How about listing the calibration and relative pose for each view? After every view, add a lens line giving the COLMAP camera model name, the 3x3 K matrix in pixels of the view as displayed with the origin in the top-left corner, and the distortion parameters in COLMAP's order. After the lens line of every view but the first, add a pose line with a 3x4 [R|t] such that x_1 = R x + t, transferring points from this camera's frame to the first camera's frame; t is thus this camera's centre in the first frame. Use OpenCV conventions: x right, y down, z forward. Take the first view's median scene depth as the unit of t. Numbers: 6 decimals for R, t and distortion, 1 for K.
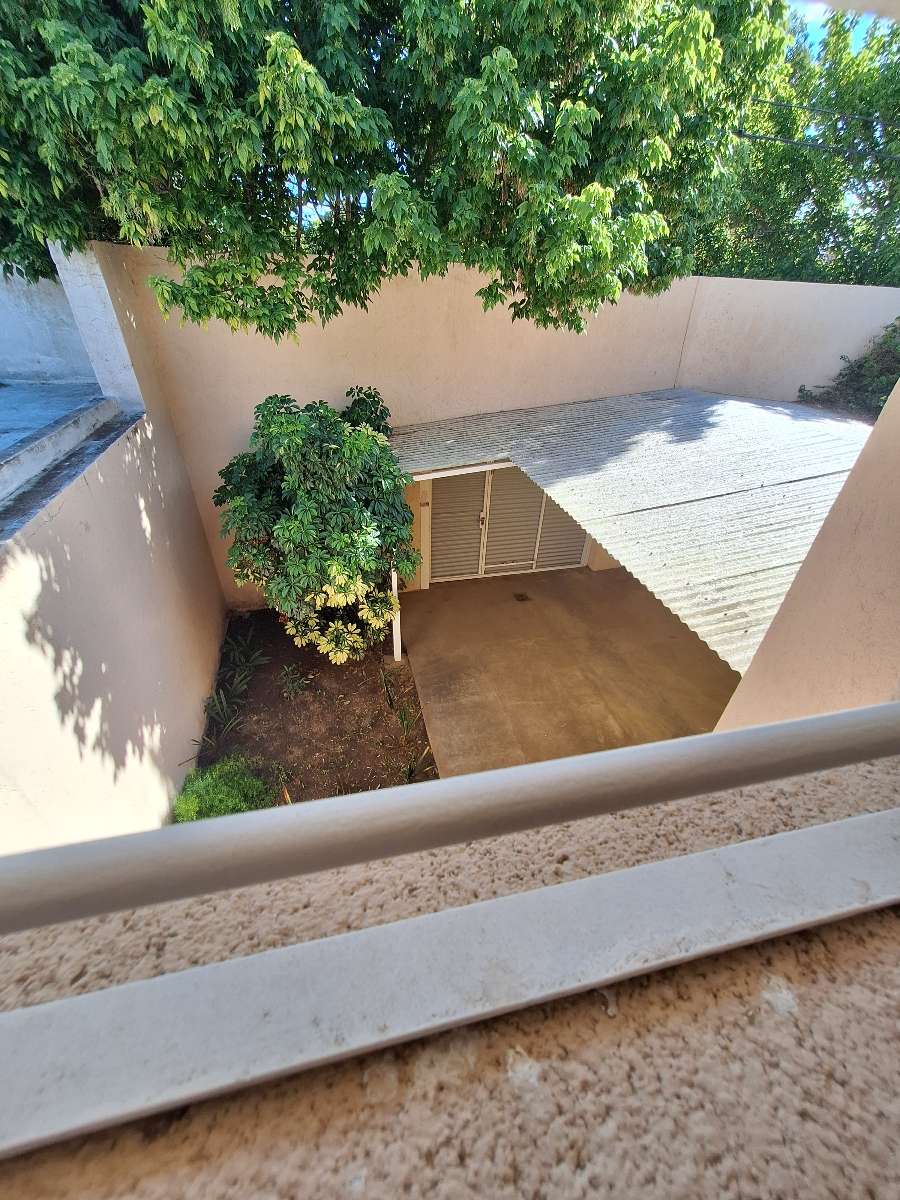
lens RADIAL K [[472.9, 0, 451.5], [0, 472.9, 603.8], [0, 0, 1]] dist [0.001862, 0.000315]
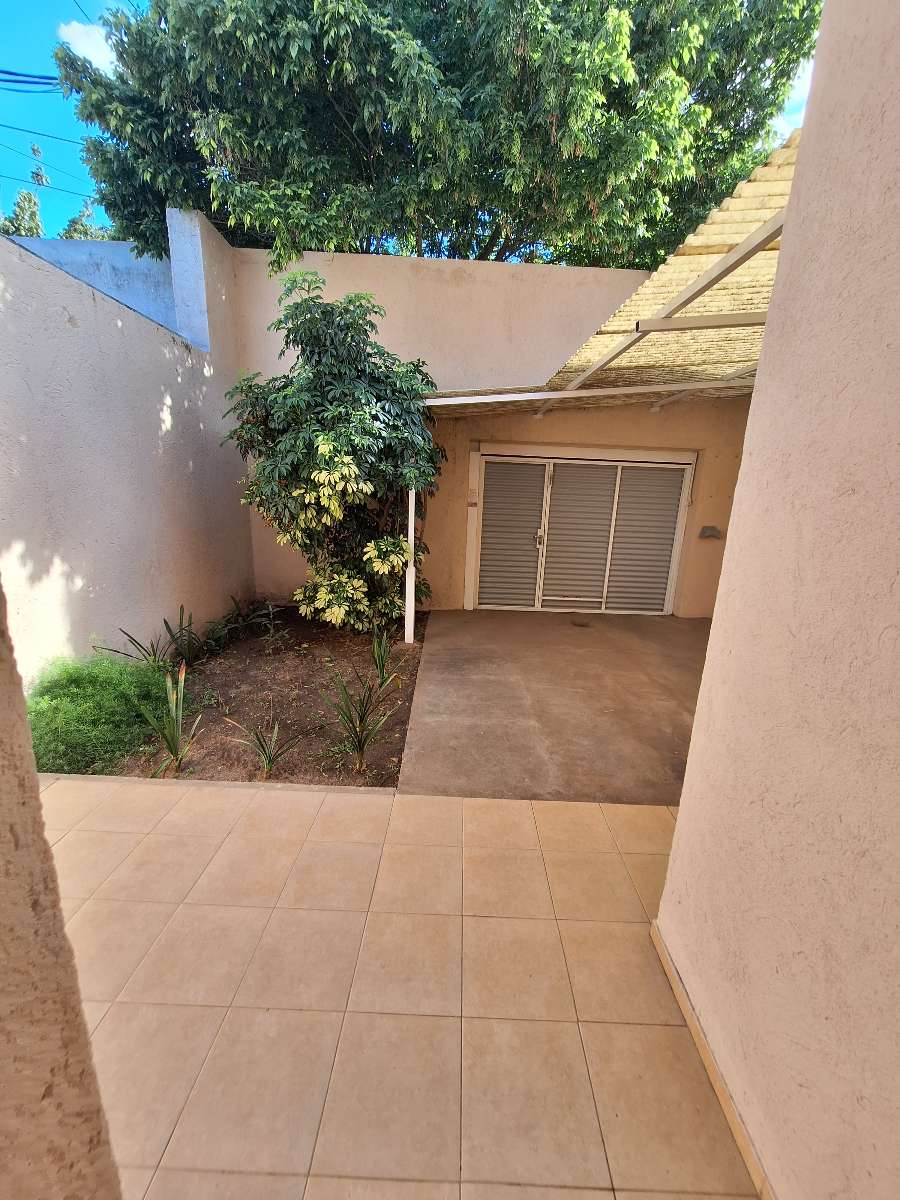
lens RADIAL K [[472.9, 0, 452.1], [0, 472.9, 600.4], [0, 0, 1]] dist [0.001862, 0.000315]
pose [[0.972216, 0.062118, -0.225693, 0.150792], [-0.138833, 0.929285, -0.342279, 0.347008], [0.188471, 0.364103, 0.912090, 0.262184]]
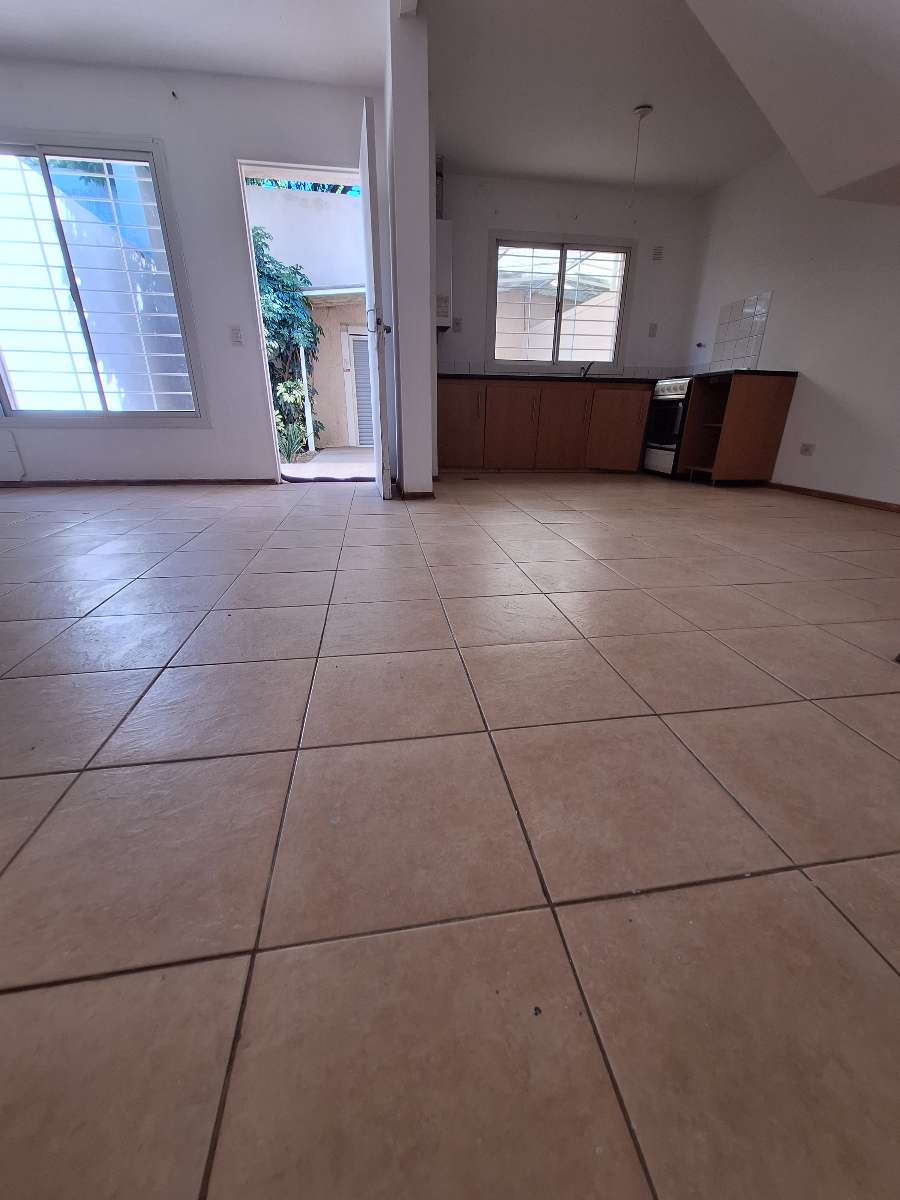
lens RADIAL K [[472.9, 0, 448.6], [0, 472.9, 602.1], [0, 0, 1]] dist [0.001862, 0.000315]
pose [[0.997591, 0.002934, -0.069313, 0.410665], [-0.016943, 0.979155, -0.202405, 0.886897], [0.067274, 0.203091, 0.976846, -0.241961]]
